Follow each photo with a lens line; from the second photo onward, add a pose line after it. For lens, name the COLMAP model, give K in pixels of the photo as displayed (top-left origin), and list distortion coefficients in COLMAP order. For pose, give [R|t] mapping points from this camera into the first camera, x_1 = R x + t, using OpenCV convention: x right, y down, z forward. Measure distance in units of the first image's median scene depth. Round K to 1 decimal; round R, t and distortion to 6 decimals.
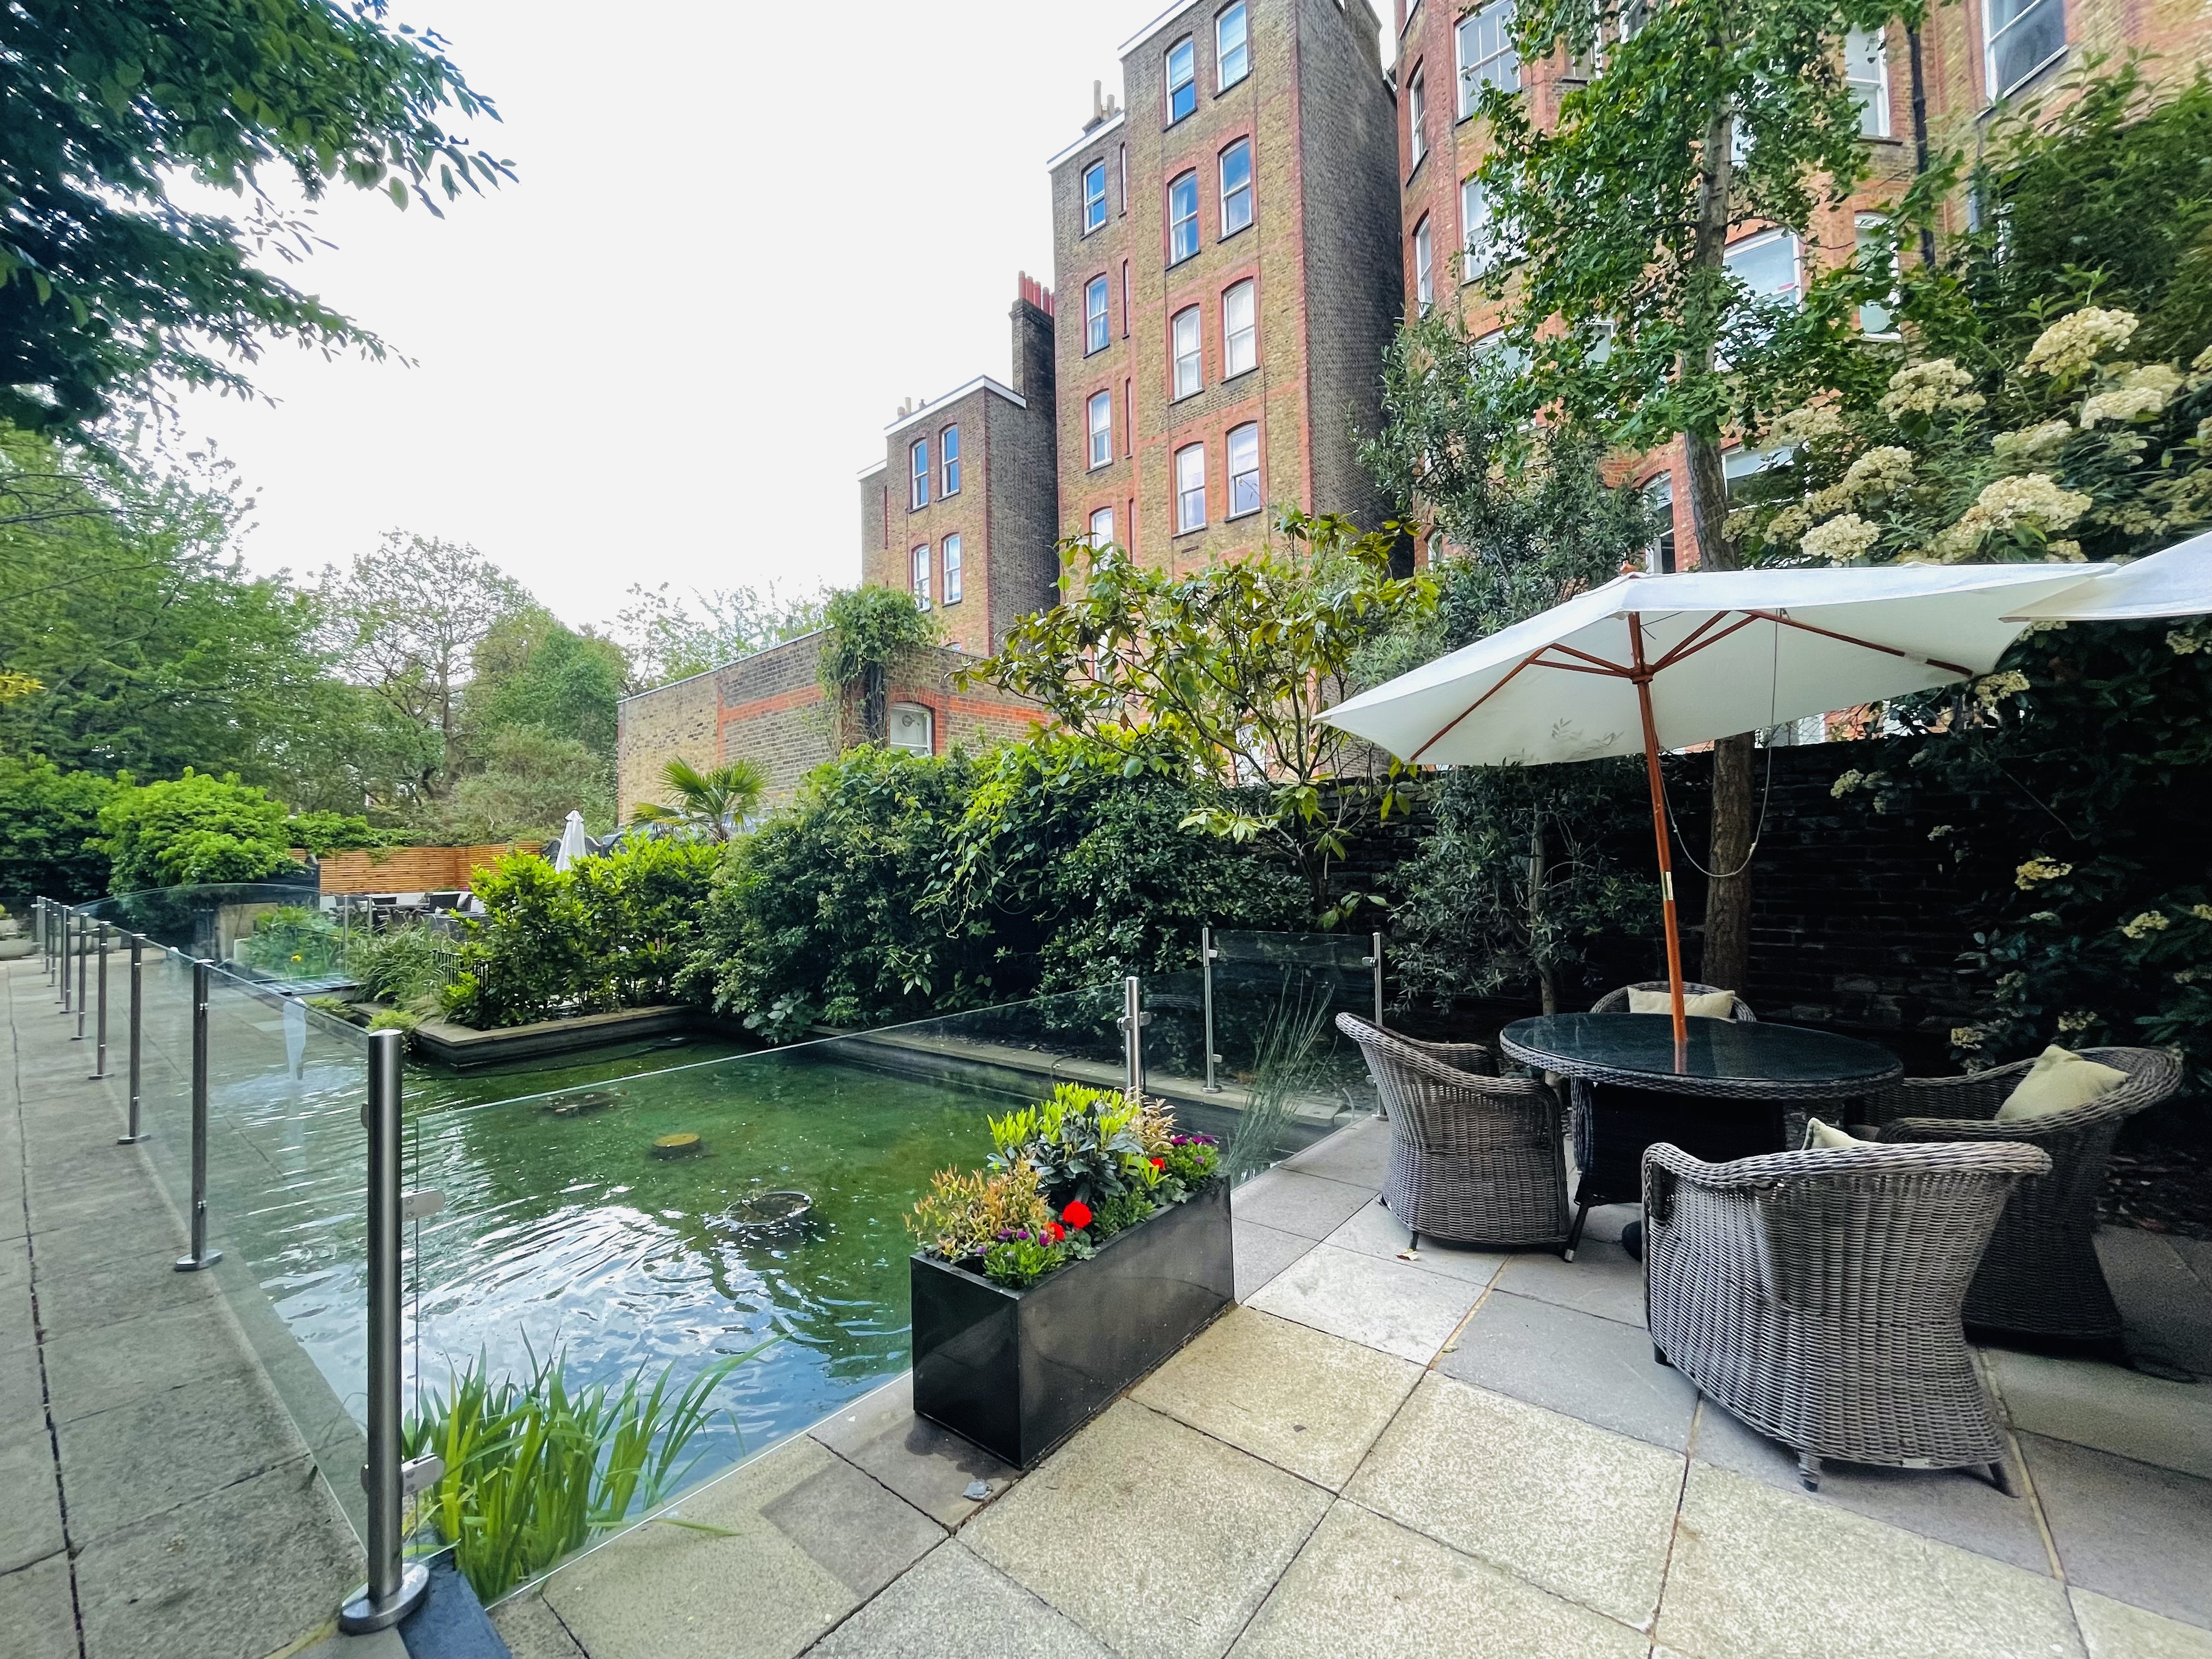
lens RADIAL K [[888.1, 0, 1106.8], [0, 888.1, 827.2], [0, 0, 1]] dist [-0.006667, 0.000750]
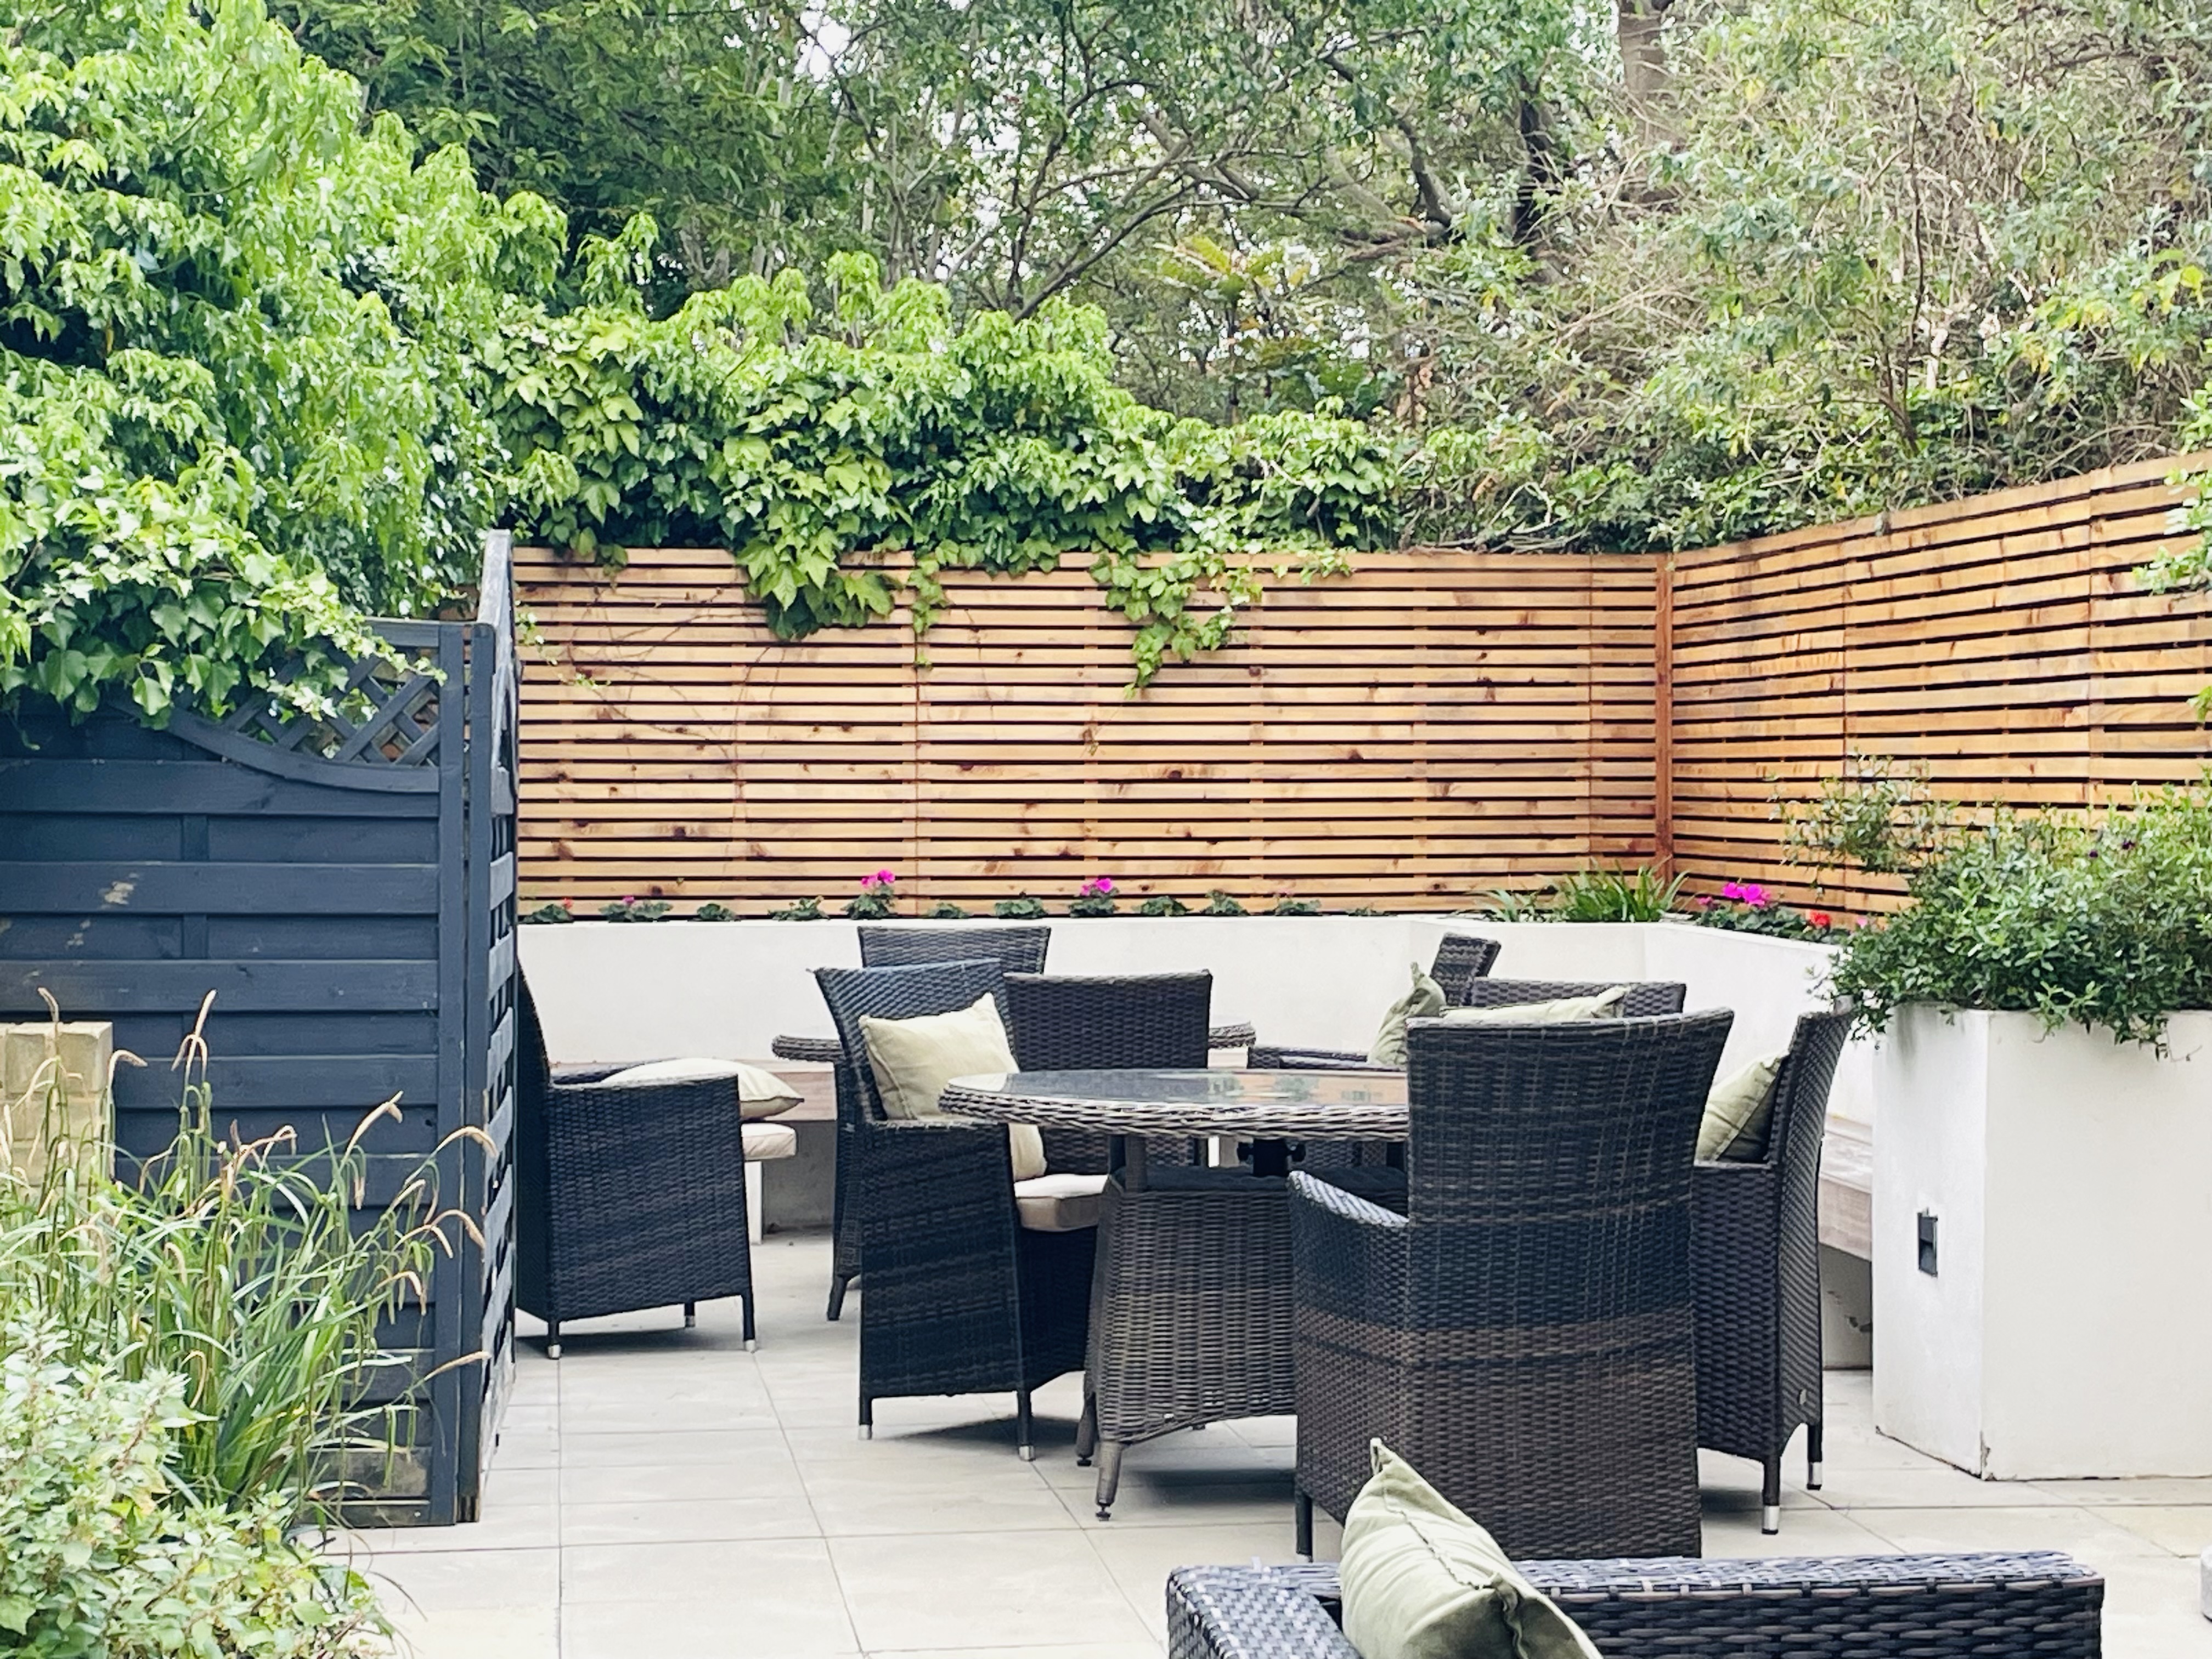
lens RADIAL K [[4211.8, 0, 1106.1], [0, 4211.8, 827.3], [0, 0, 1]] dist [0.002840, 0.000000]
pose [[0.724563, 0.036842, -0.688223, -0.413969], [0.002639, 0.998415, 0.056225, 0.028928], [0.689204, -0.042555, 0.723317, 0.555943]]
